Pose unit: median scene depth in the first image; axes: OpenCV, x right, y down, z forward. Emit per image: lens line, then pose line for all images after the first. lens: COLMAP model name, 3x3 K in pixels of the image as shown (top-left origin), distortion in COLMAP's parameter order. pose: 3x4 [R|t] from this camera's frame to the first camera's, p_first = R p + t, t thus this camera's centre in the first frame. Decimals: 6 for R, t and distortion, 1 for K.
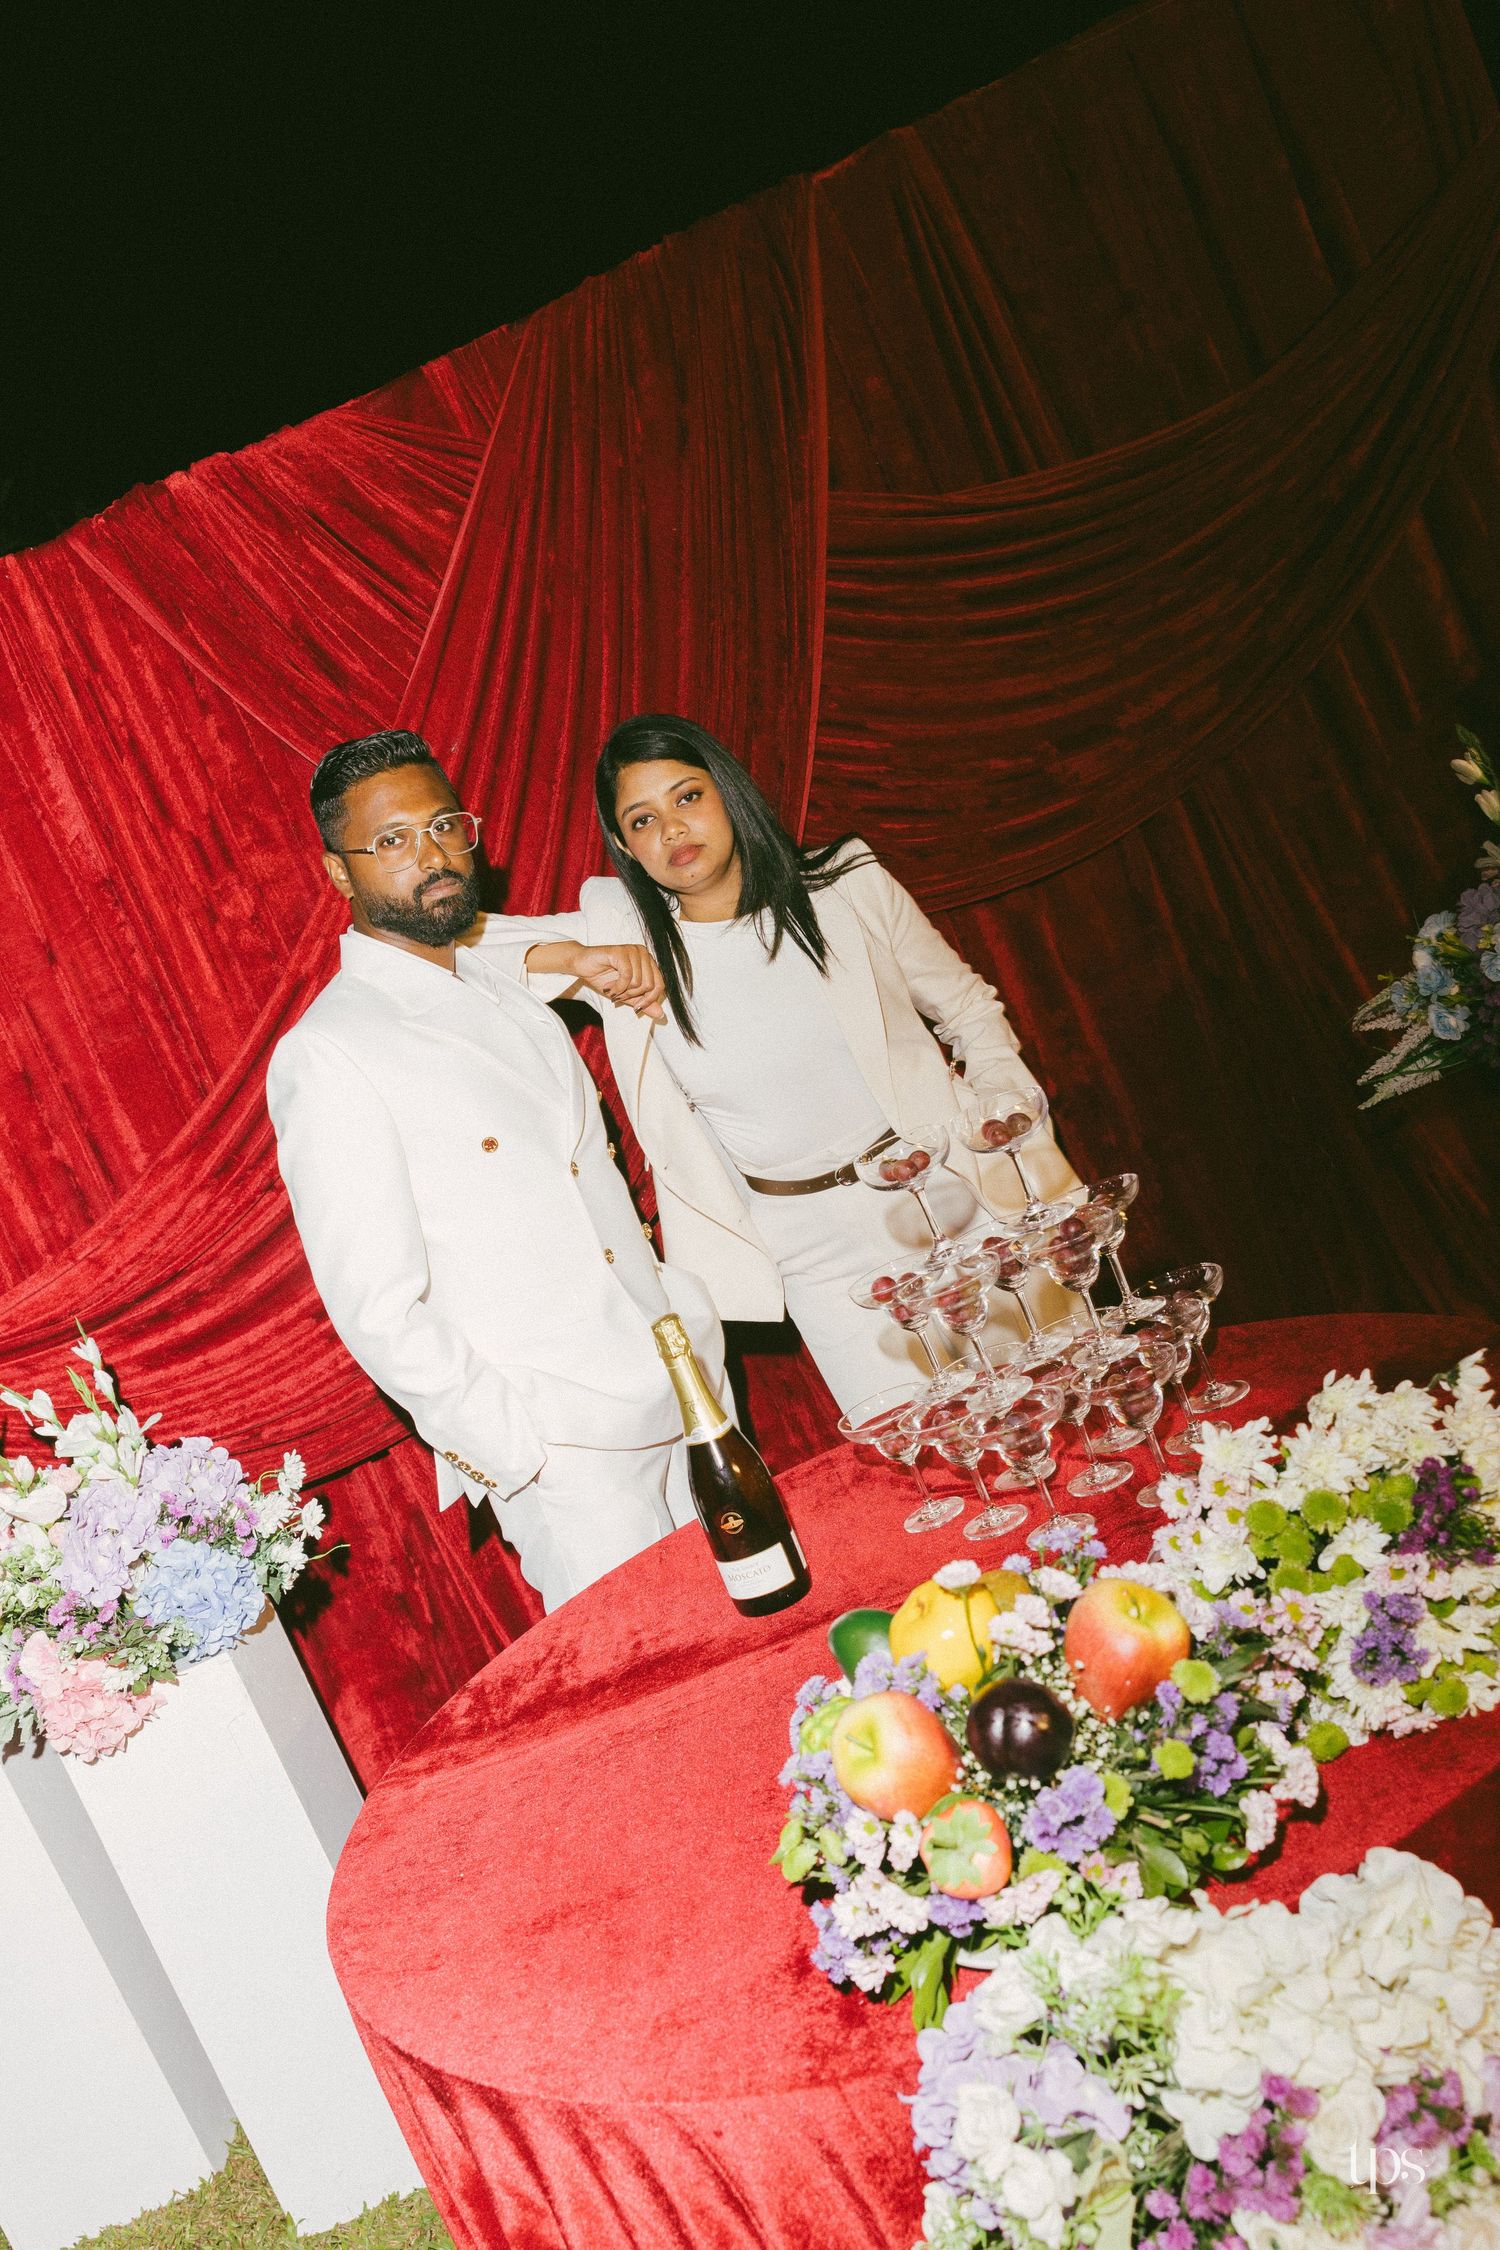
lens RADIAL K [[1949.5, 0, 688.4], [0, 1949.5, 1181.8], [0, 0, 1]] dist [-0.014618, 0.022687]
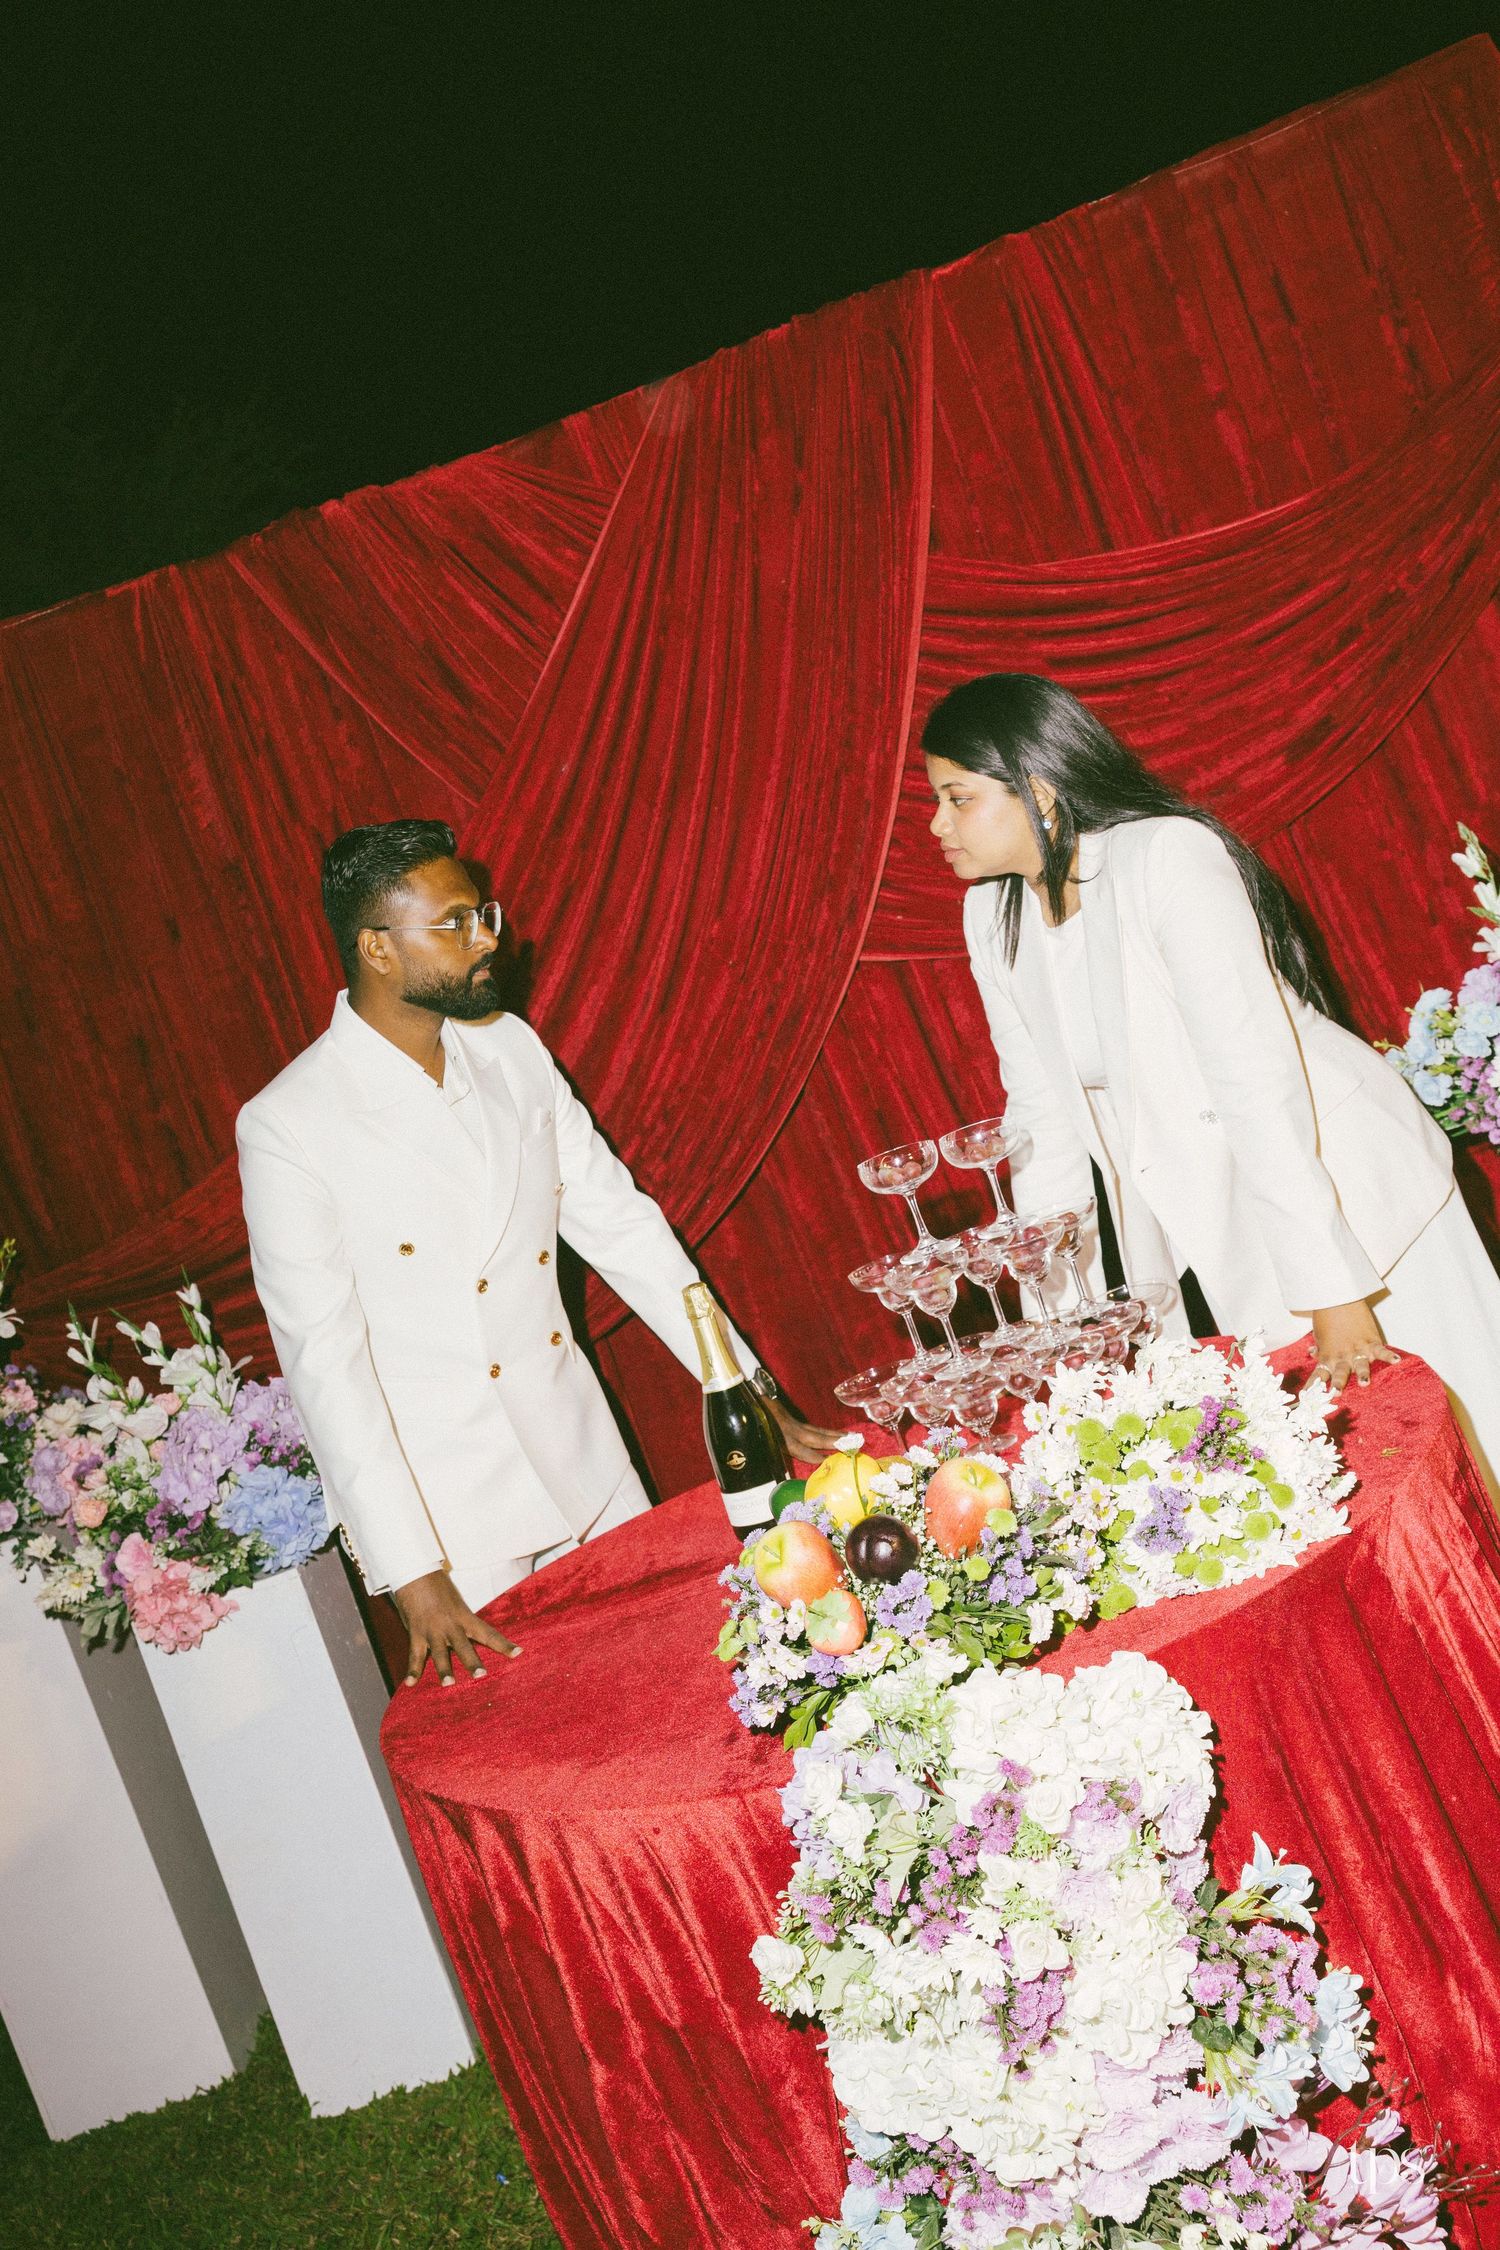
lens RADIAL K [[2482.3, 0, 693.5], [0, 2482.3, 1067.4], [0, 0, 1]] dist [0.005083, 0.000000]
pose [[0.995455, 0.072751, -0.061454, 0.047532], [-0.076344, 0.995376, -0.058290, 0.016465], [0.056929, 0.062717, 0.996406, -0.355585]]
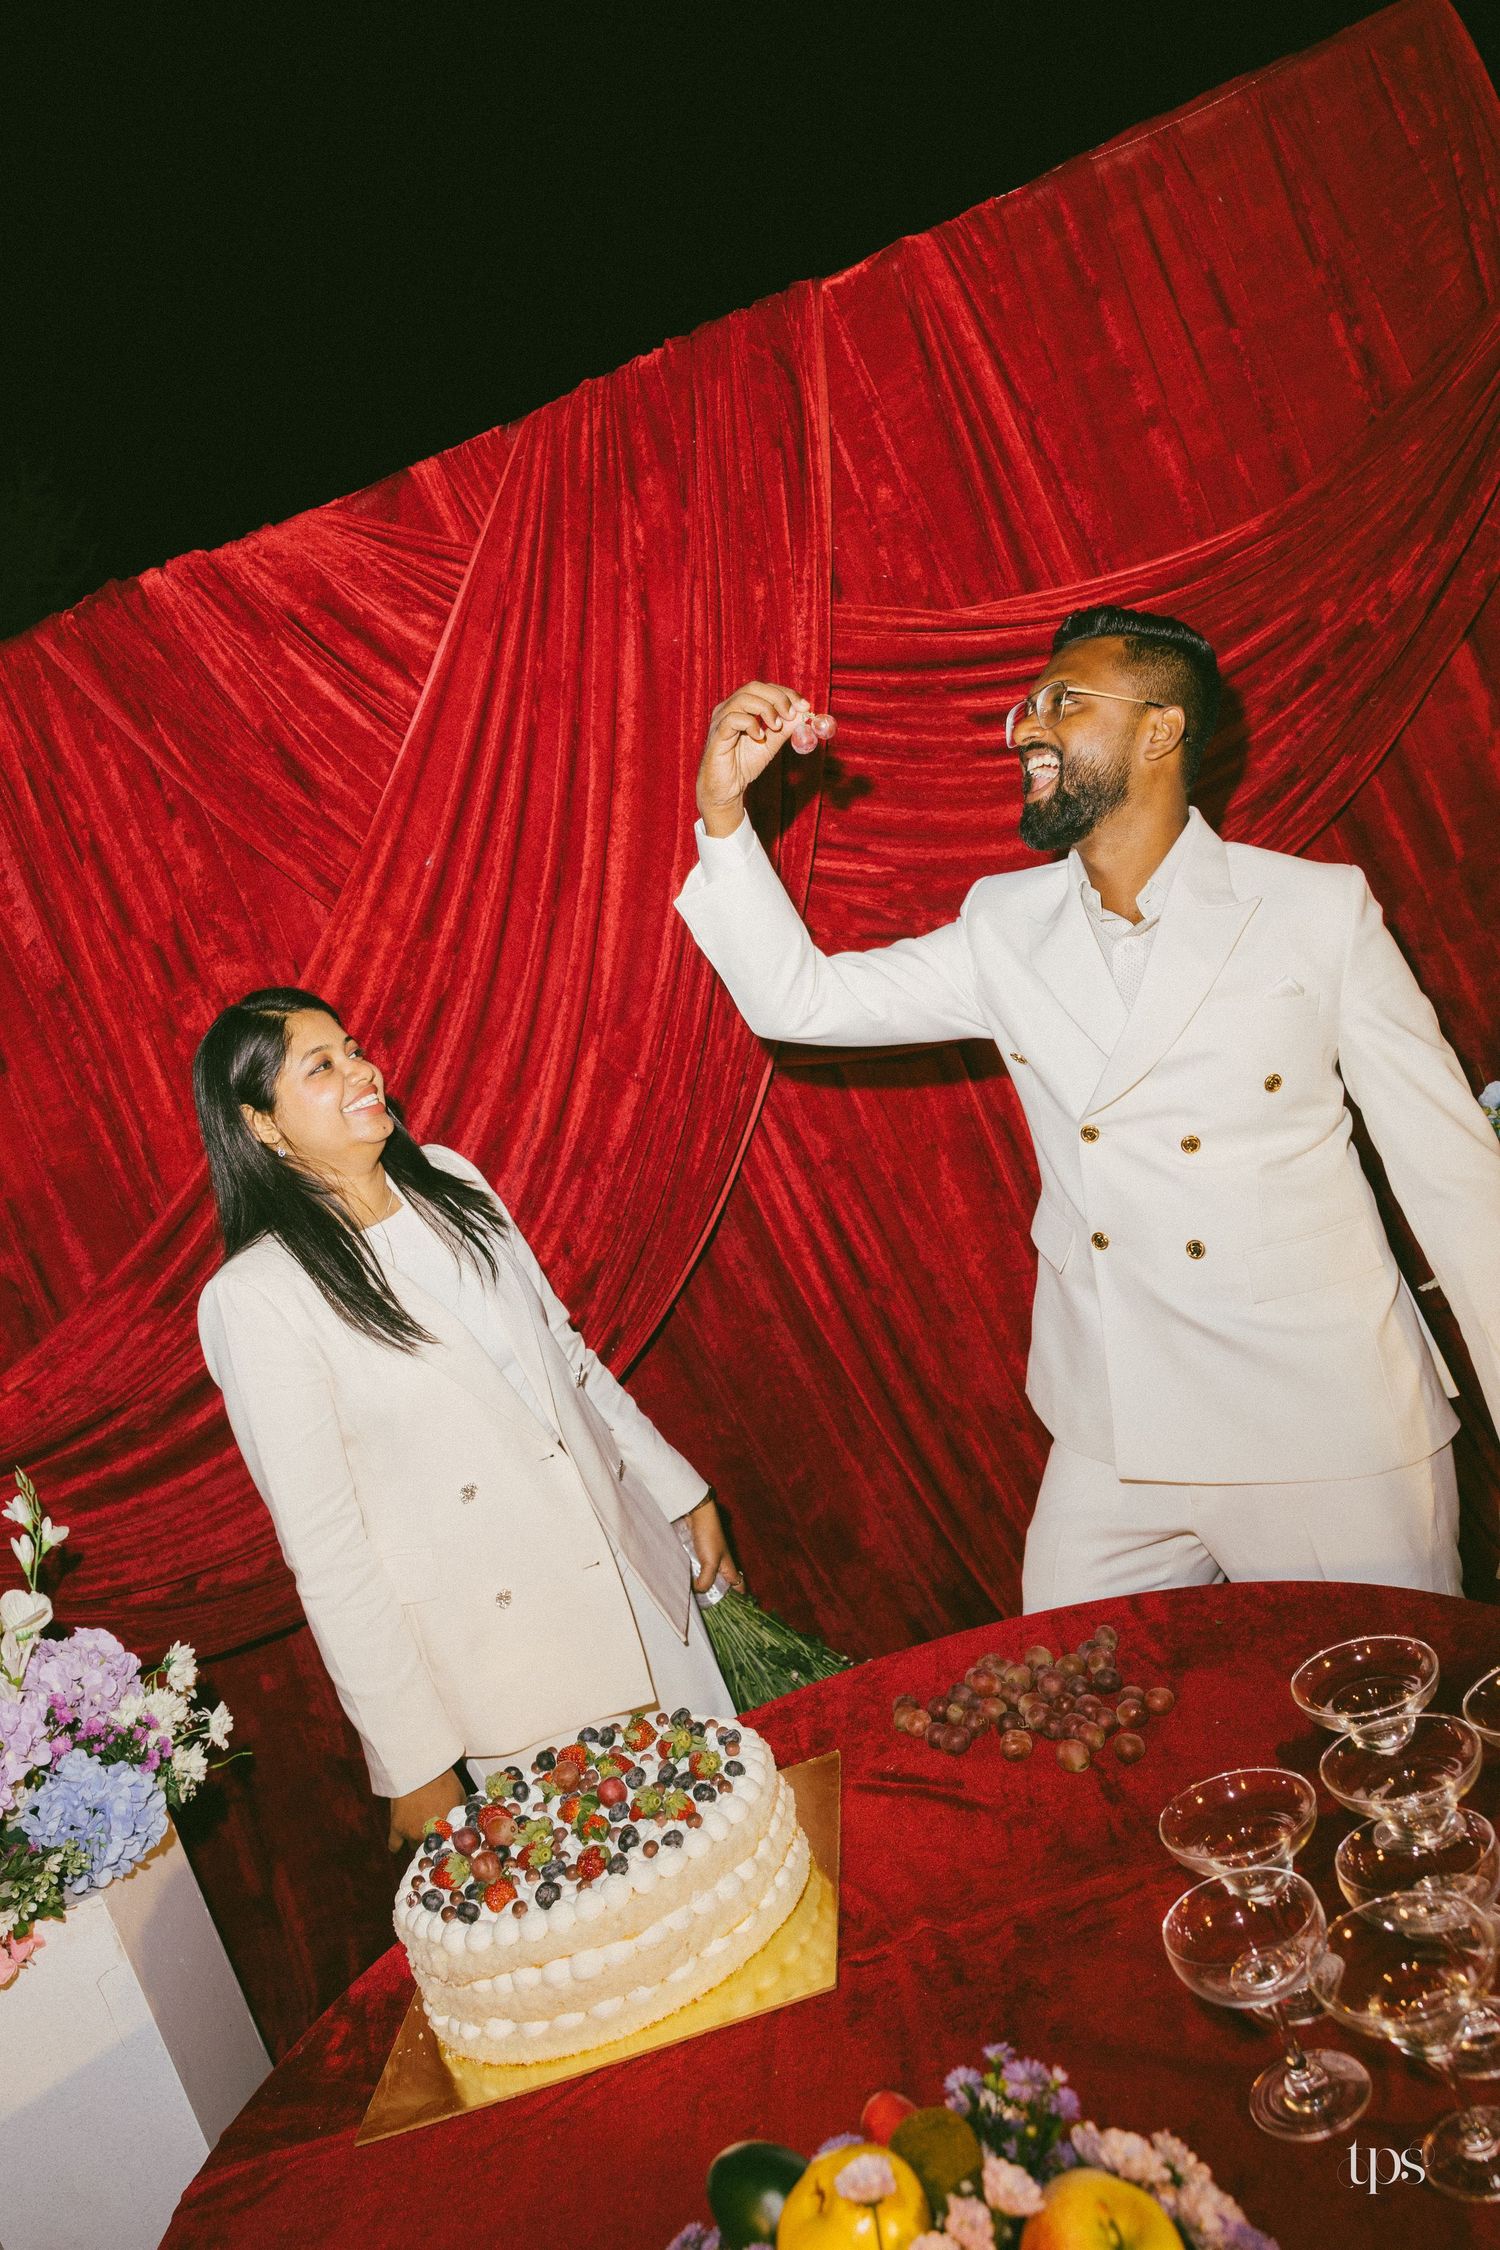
lens RADIAL K [[1860.8, 0, 691.0], [0, 1860.8, 1053.2], [0, 0, 1]] dist [-0.007420, 0.029420]
pose [[0.999290, 0.027270, -0.025998, 0.032921], [-0.029184, 0.996656, -0.076326, -0.066094], [0.023830, 0.077031, 0.996744, 0.113828]]
